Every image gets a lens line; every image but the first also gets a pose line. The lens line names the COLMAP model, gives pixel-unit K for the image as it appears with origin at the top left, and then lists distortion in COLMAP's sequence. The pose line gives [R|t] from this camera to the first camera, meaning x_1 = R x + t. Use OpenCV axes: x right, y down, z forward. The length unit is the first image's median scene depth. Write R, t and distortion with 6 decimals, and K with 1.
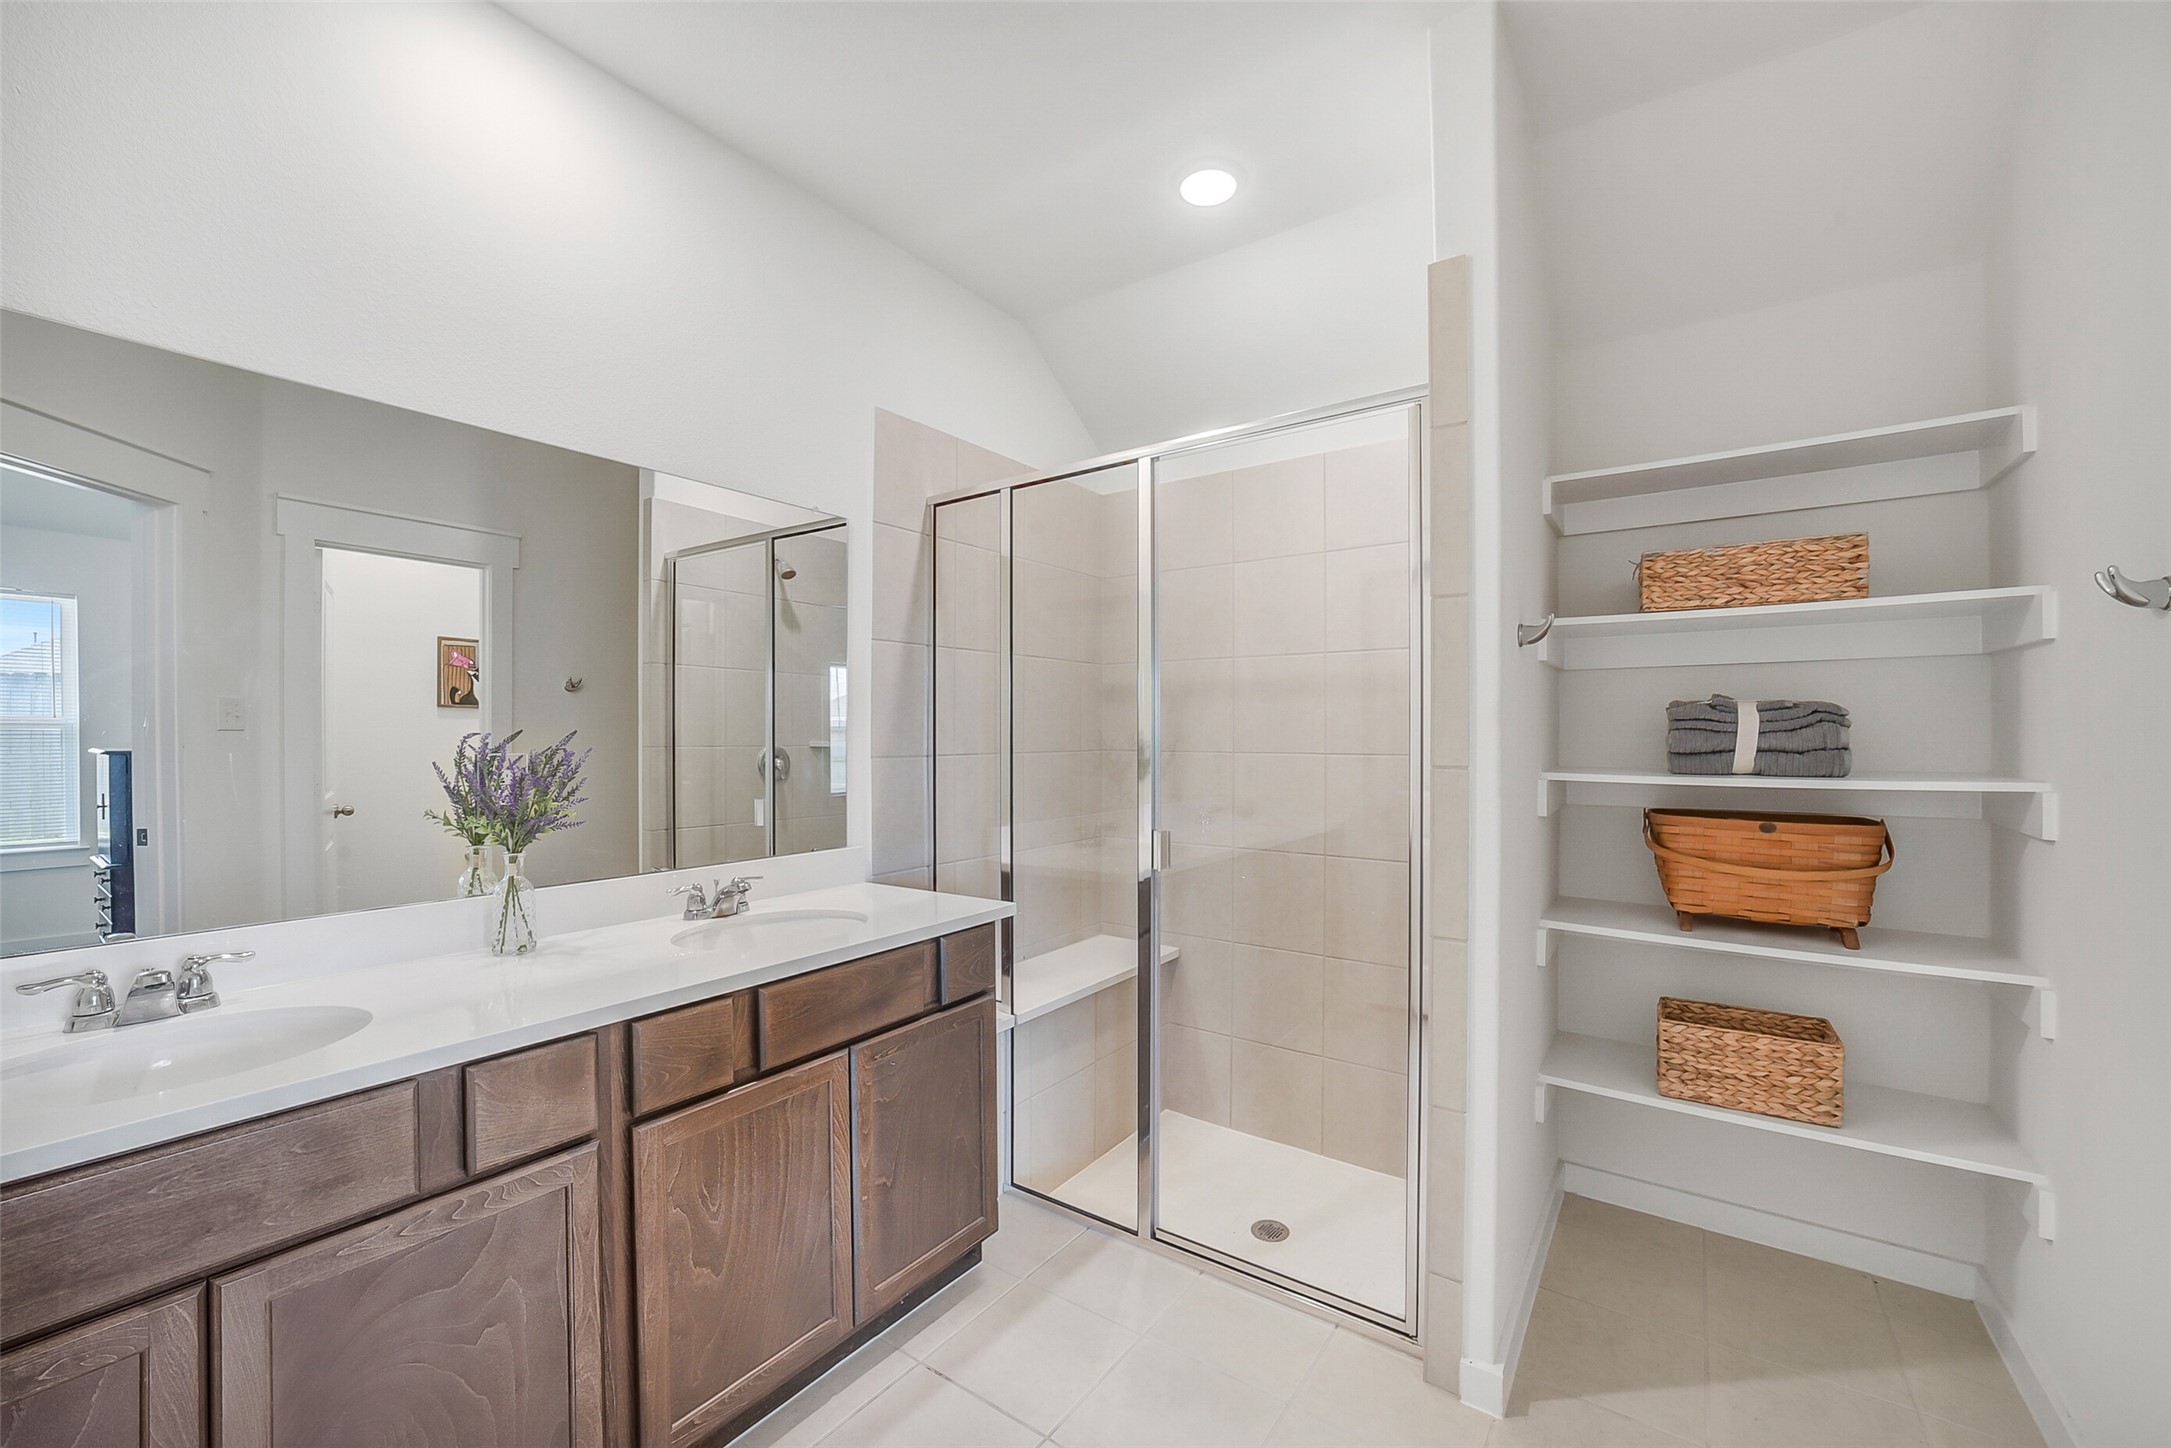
lens RADIAL K [[860.5, 0, 1082.9], [0, 860.5, 734.8], [0, 0, 1]] dist [-0.035596, 0.004804]
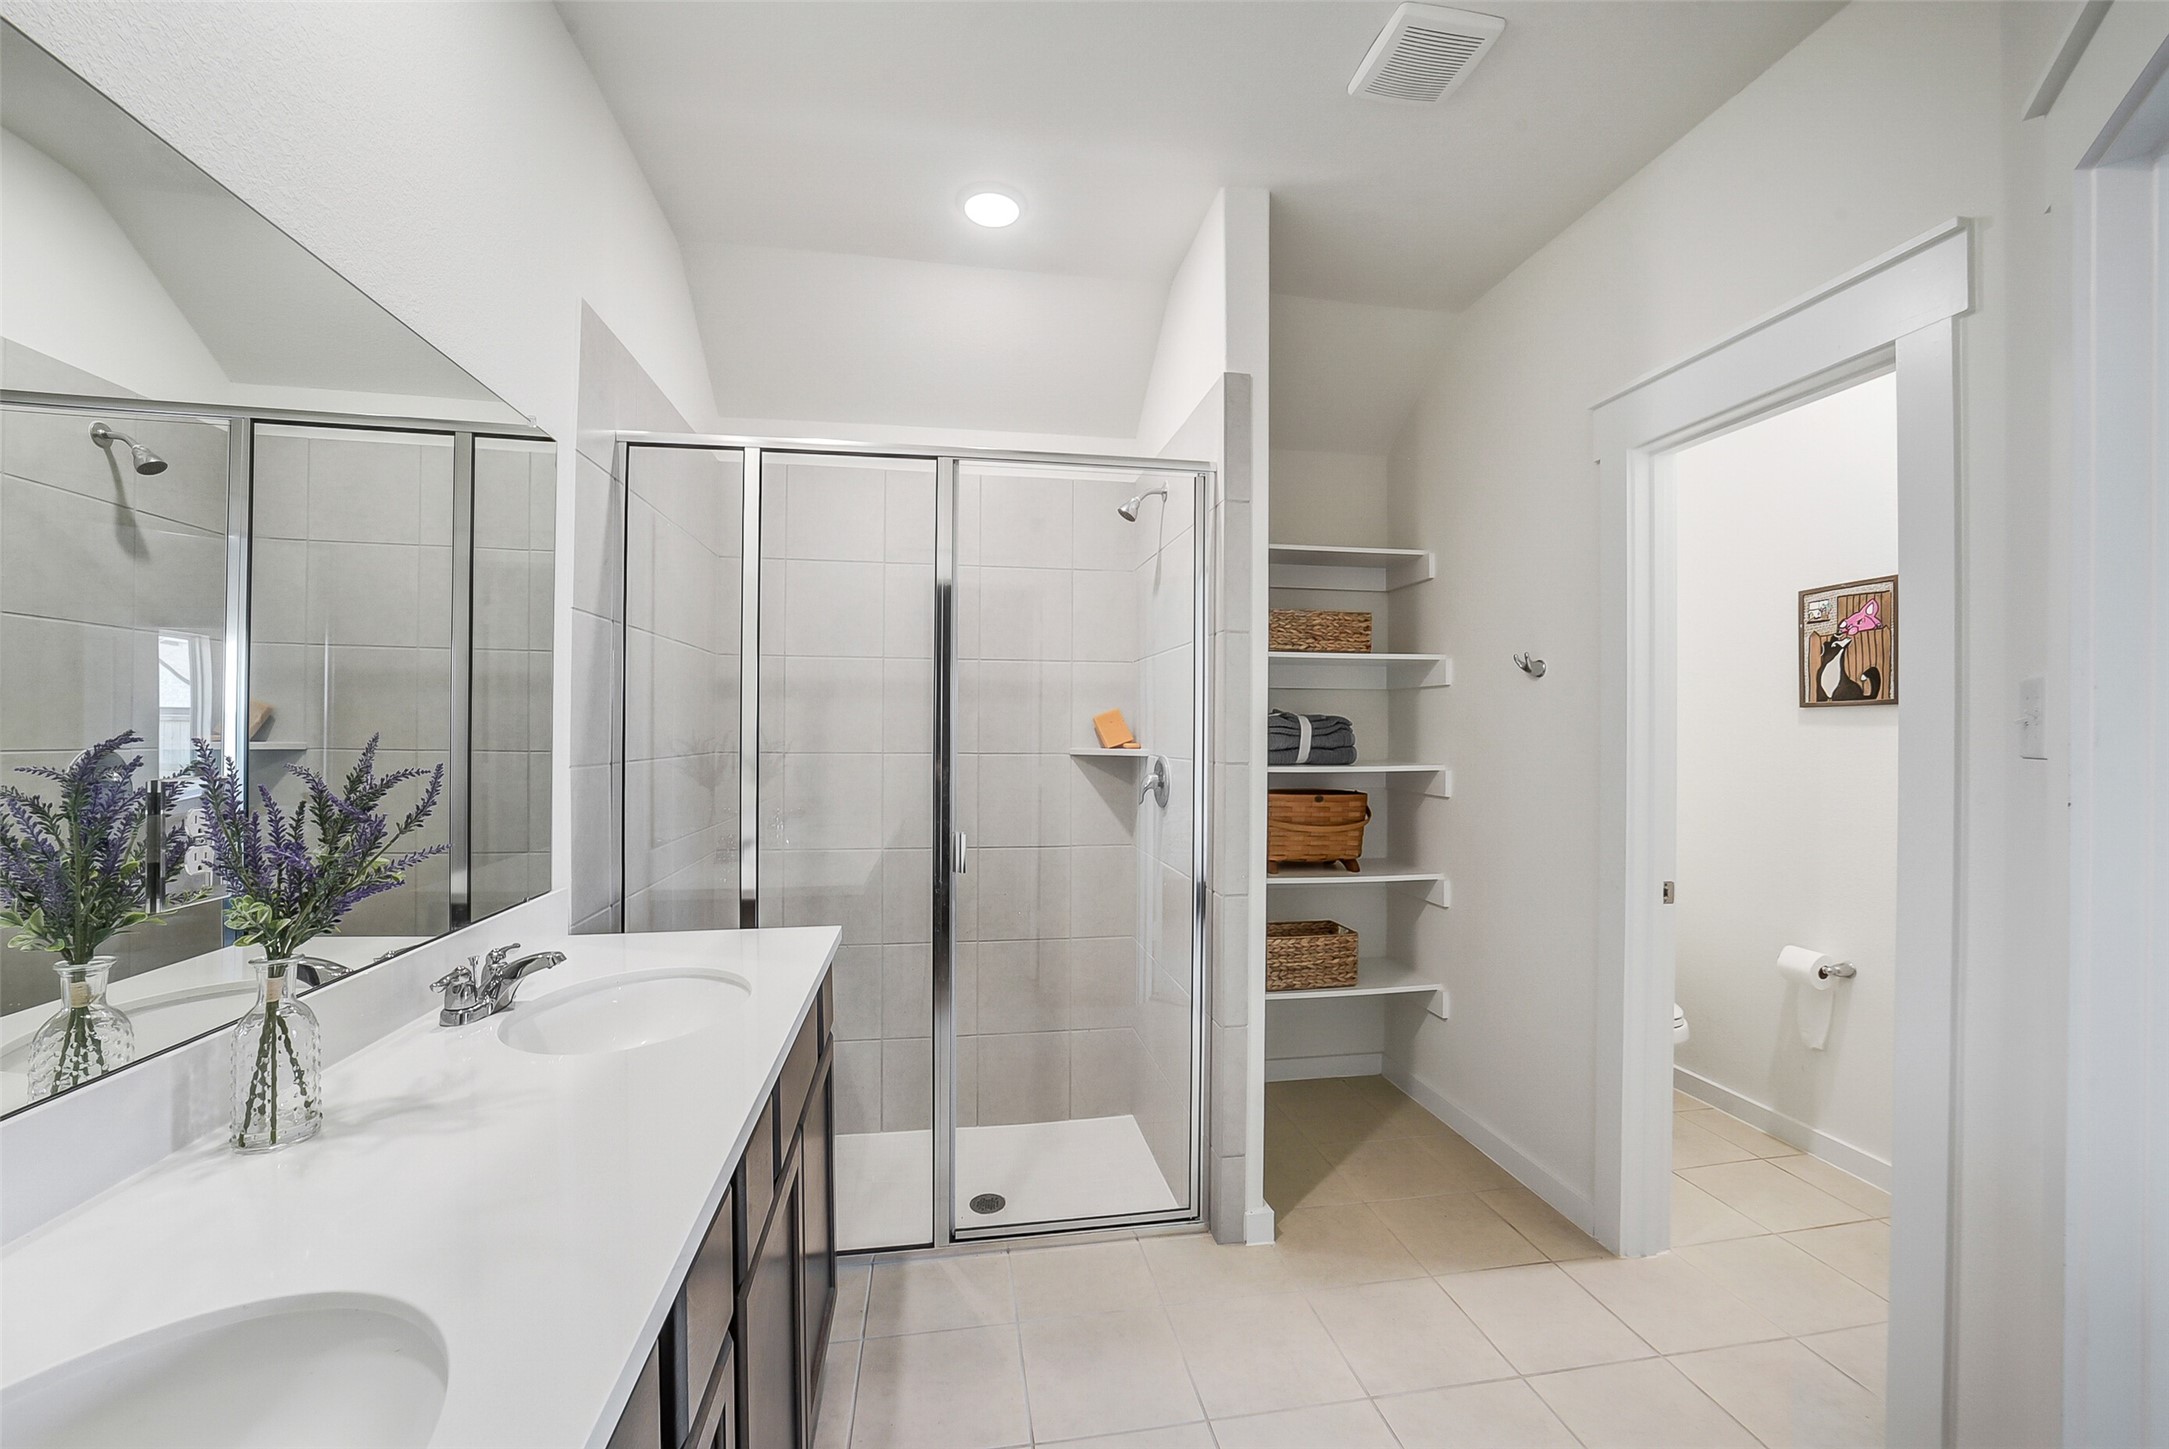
lens RADIAL K [[859.7, 0, 1081.9], [0, 859.7, 735.3], [0, 0, 1]] dist [-0.035596, 0.004804]
pose [[0.700804, 0.004782, 0.713338, -0.592517], [-0.003933, 0.999988, -0.002841, 0.001888], [-0.713343, -0.000815, 0.700815, 0.222418]]
